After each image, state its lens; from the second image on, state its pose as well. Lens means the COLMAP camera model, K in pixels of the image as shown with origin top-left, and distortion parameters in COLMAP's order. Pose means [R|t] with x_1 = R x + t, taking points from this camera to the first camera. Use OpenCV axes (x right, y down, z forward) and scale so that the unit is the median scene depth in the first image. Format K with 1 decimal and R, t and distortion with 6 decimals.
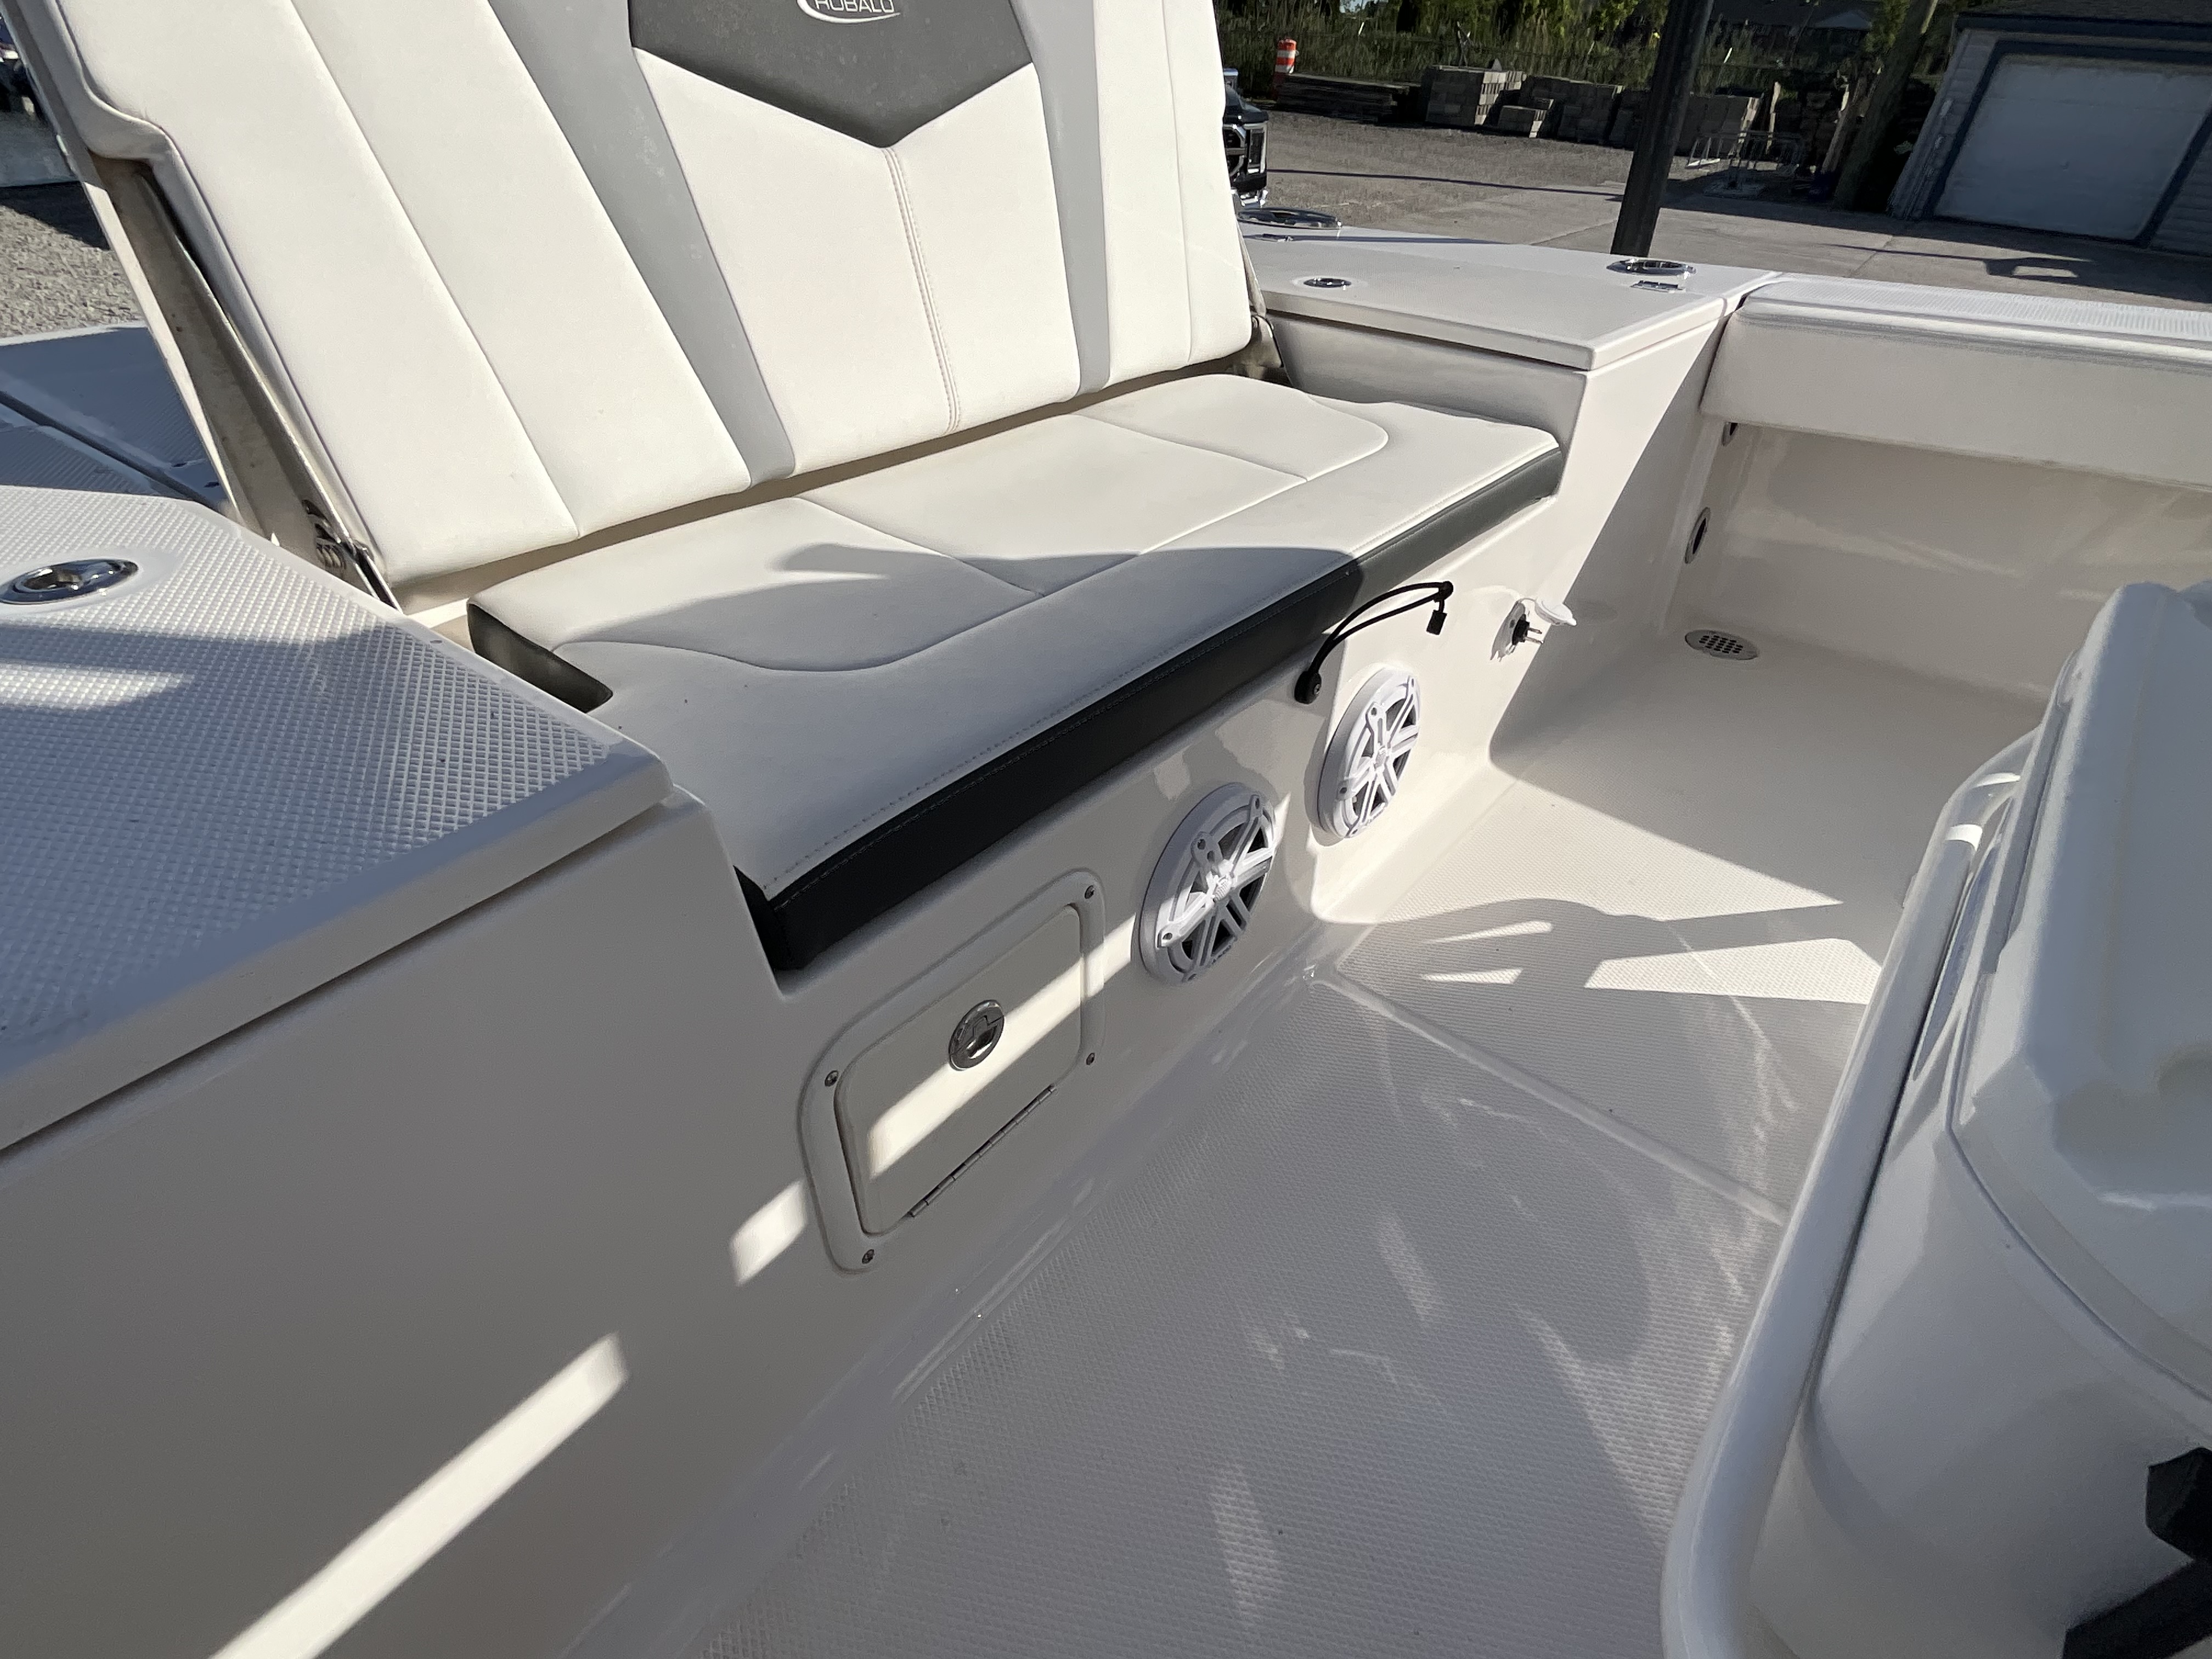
lens RADIAL K [[1084.3, 0, 1097.7], [0, 1084.3, 823.4], [0, 0, 1]] dist [0.003604, 0.000377]
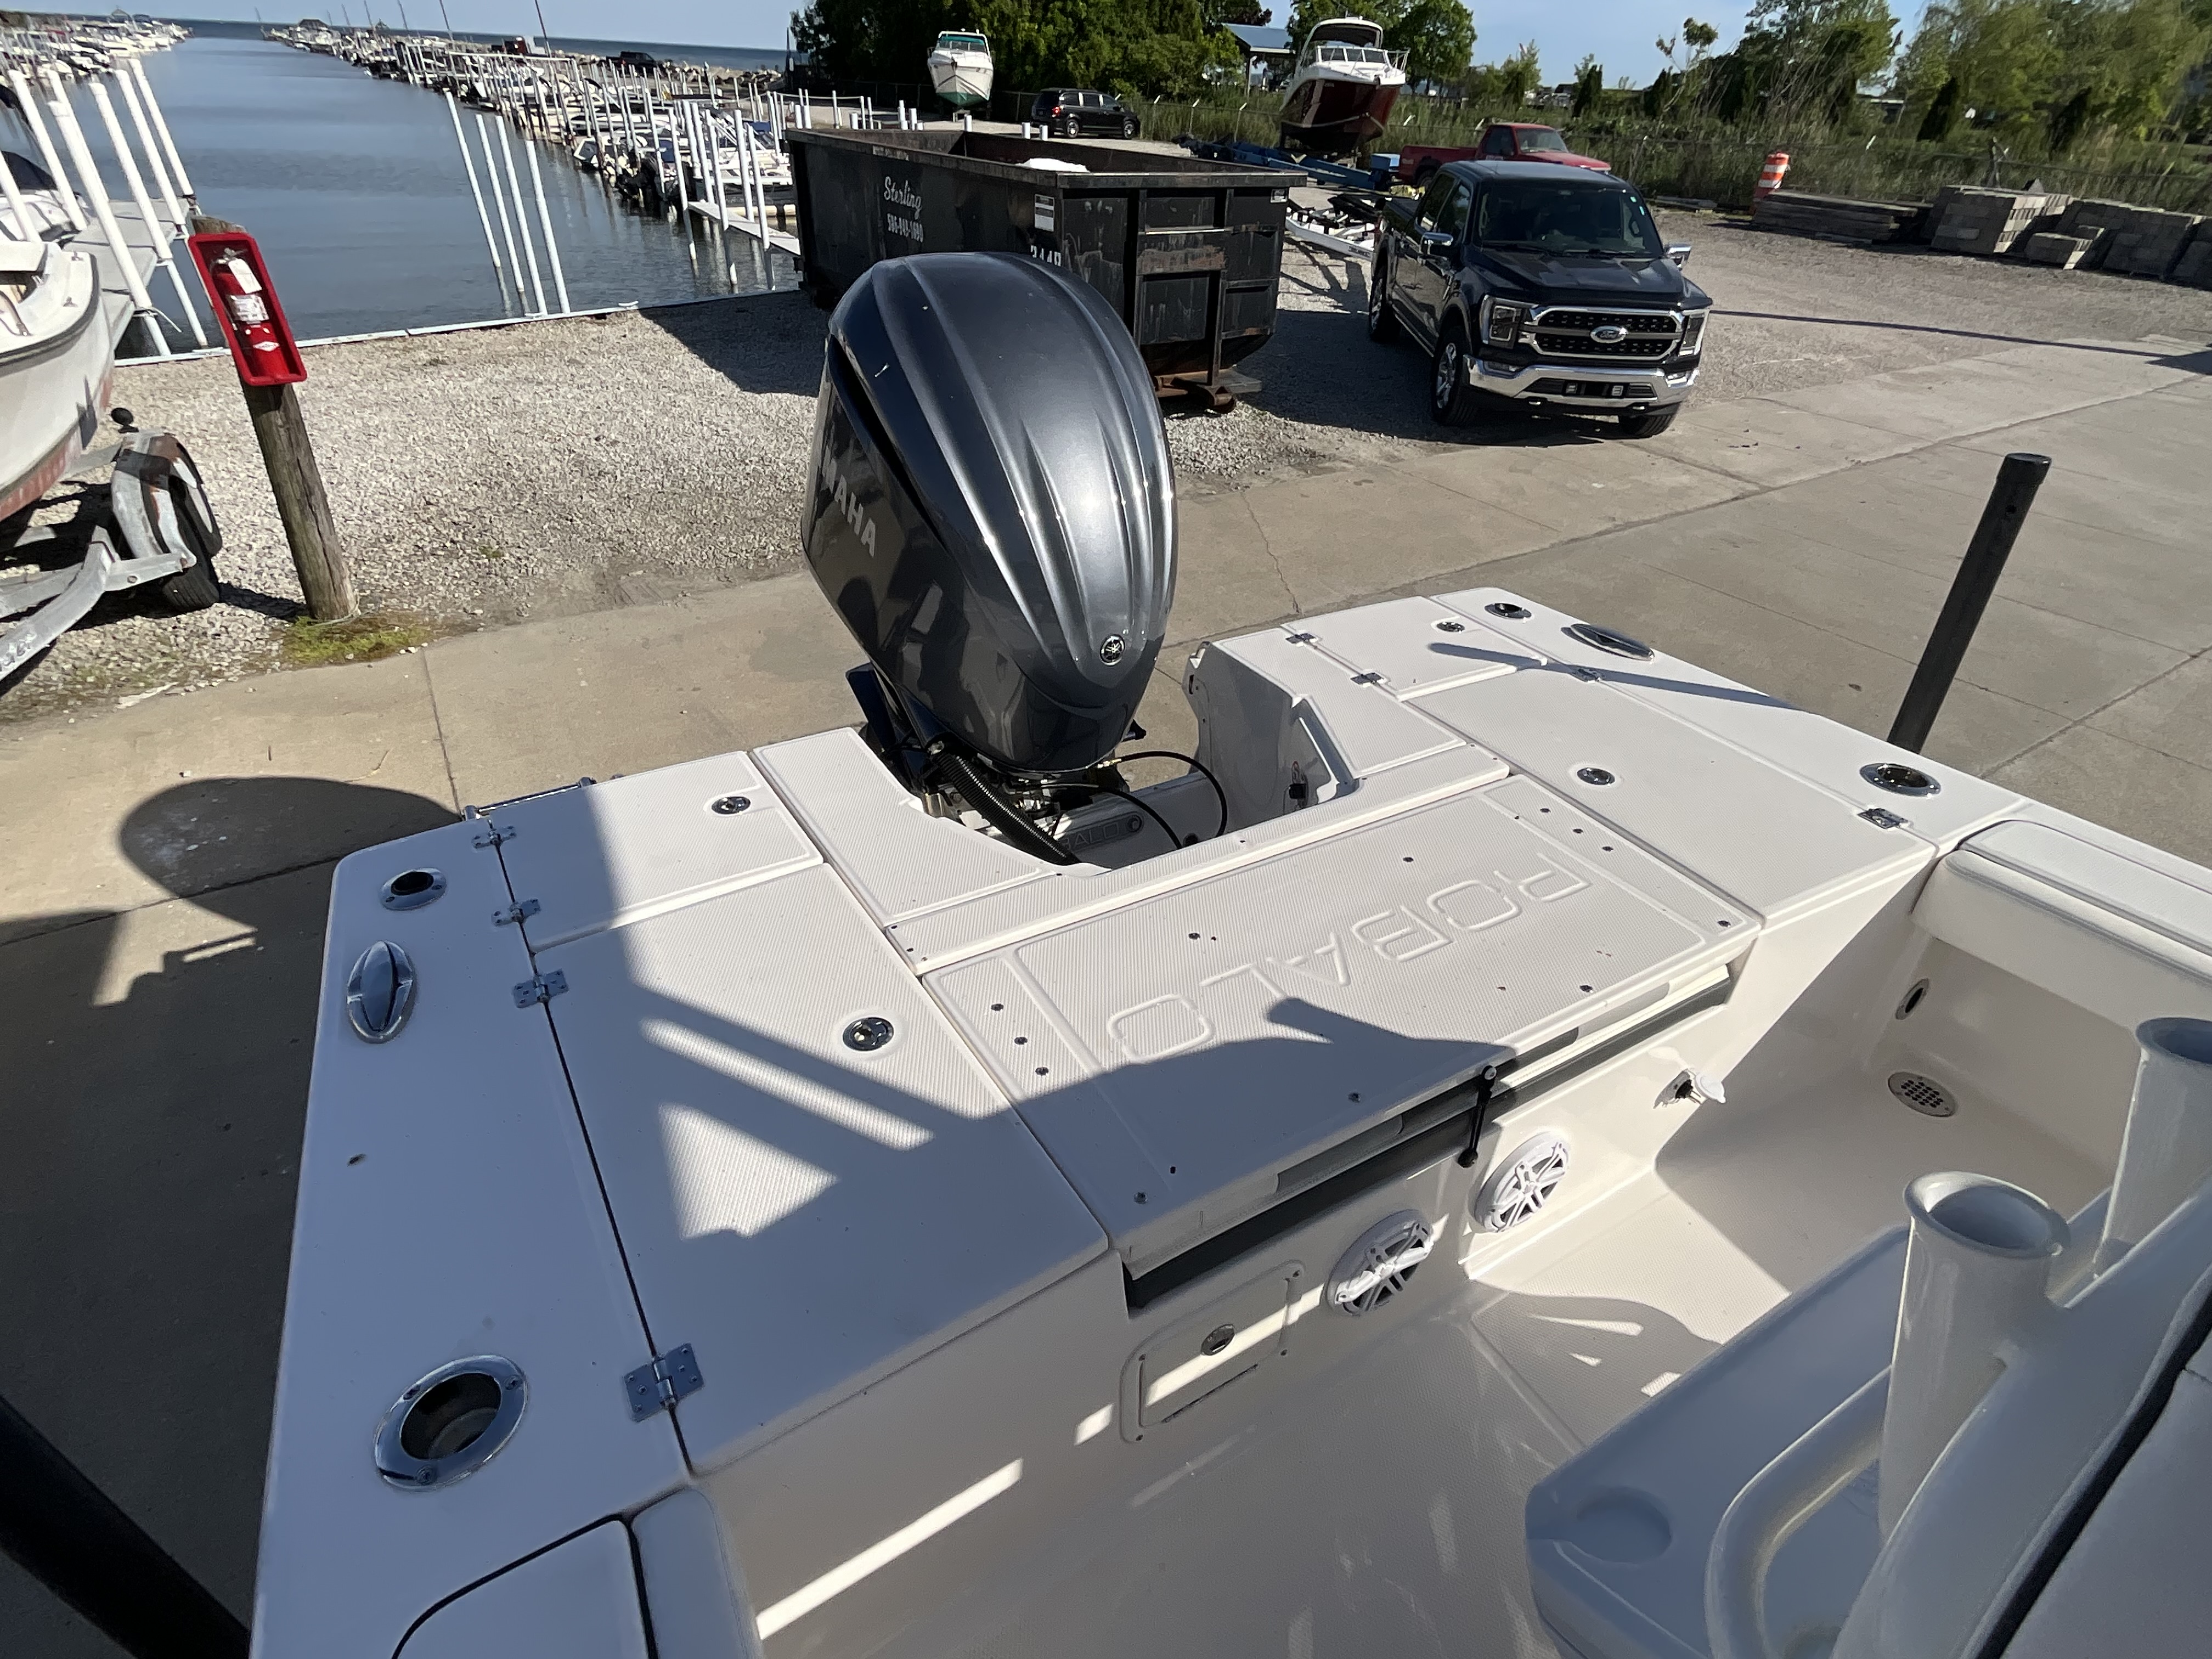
lens RADIAL K [[1084.3, 0, 1105.7], [0, 1084.3, 835.1], [0, 0, 1]] dist [0.003604, 0.000377]
pose [[0.941134, 0.183908, -0.283628, 0.006085], [-0.196175, 0.980451, -0.015213, -0.047603], [0.275285, 0.069958, 0.958814, -0.072182]]
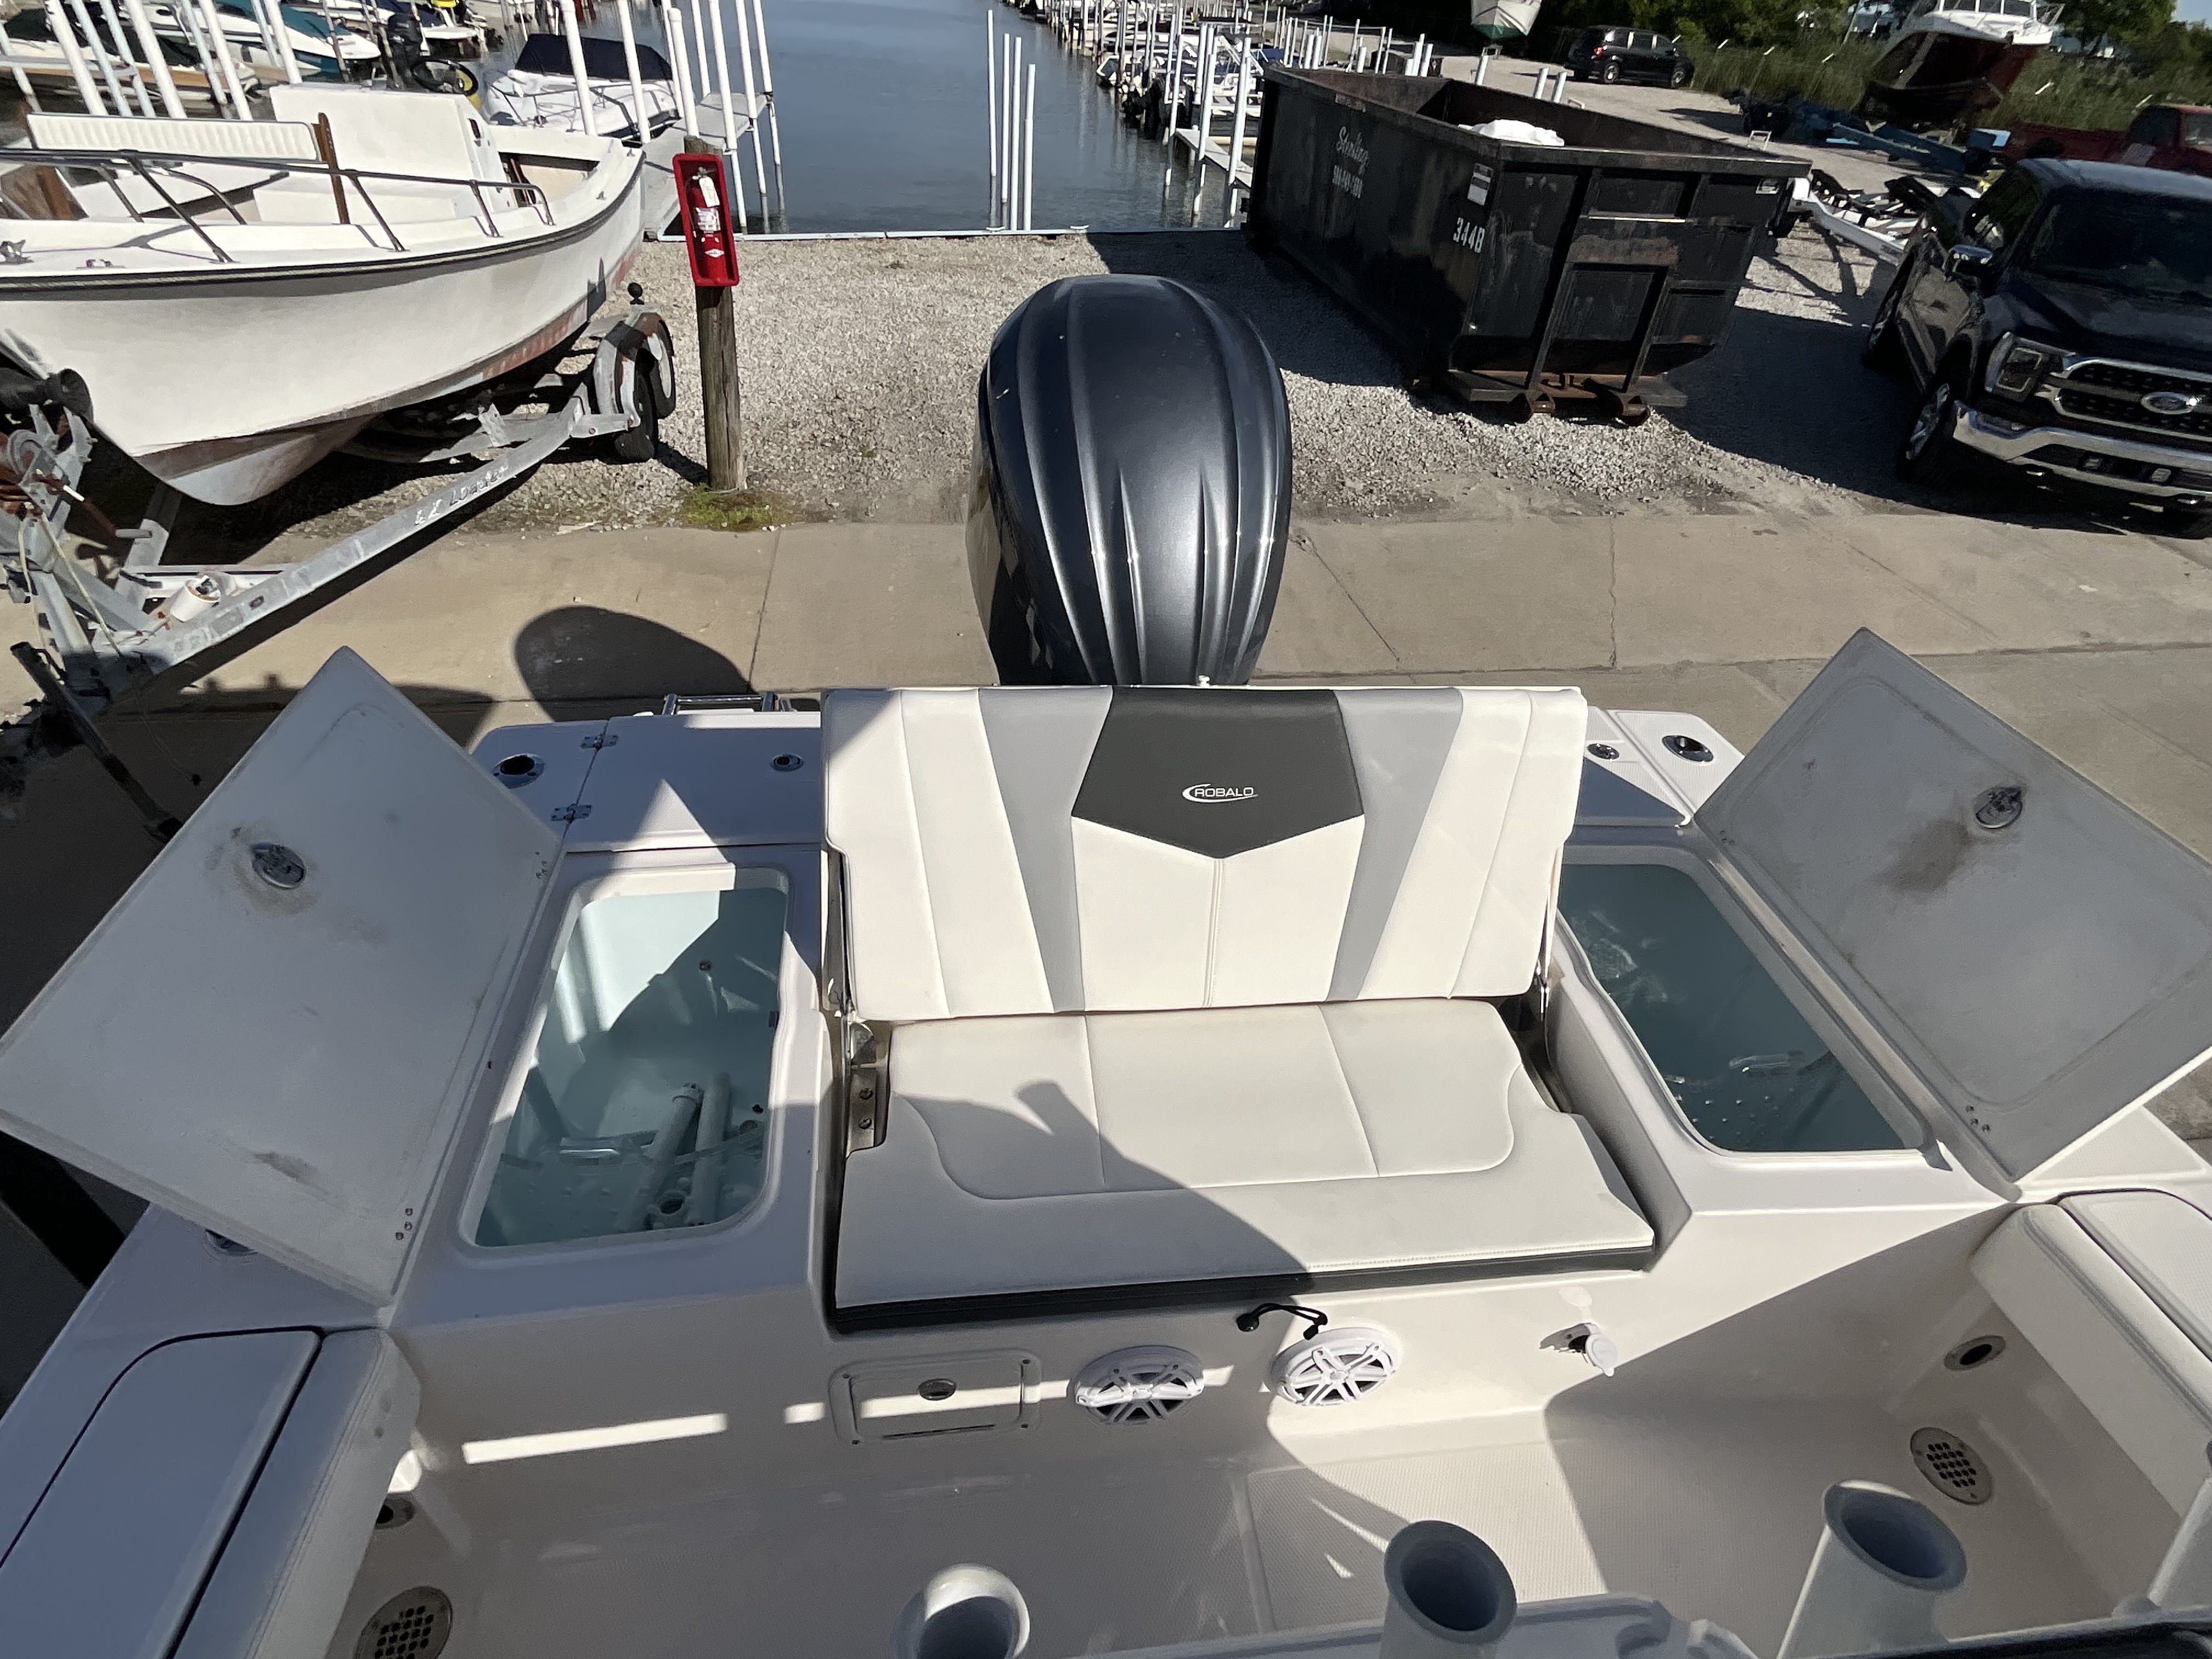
lens RADIAL K [[1084.3, 0, 1099.1], [0, 1084.3, 831.3], [0, 0, 1]] dist [0.003604, 0.000377]
pose [[0.730824, 0.429693, -0.530339, 0.057243], [-0.434042, 0.892211, 0.124766, -0.087160], [0.526786, 0.139007, 0.838555, -0.051240]]
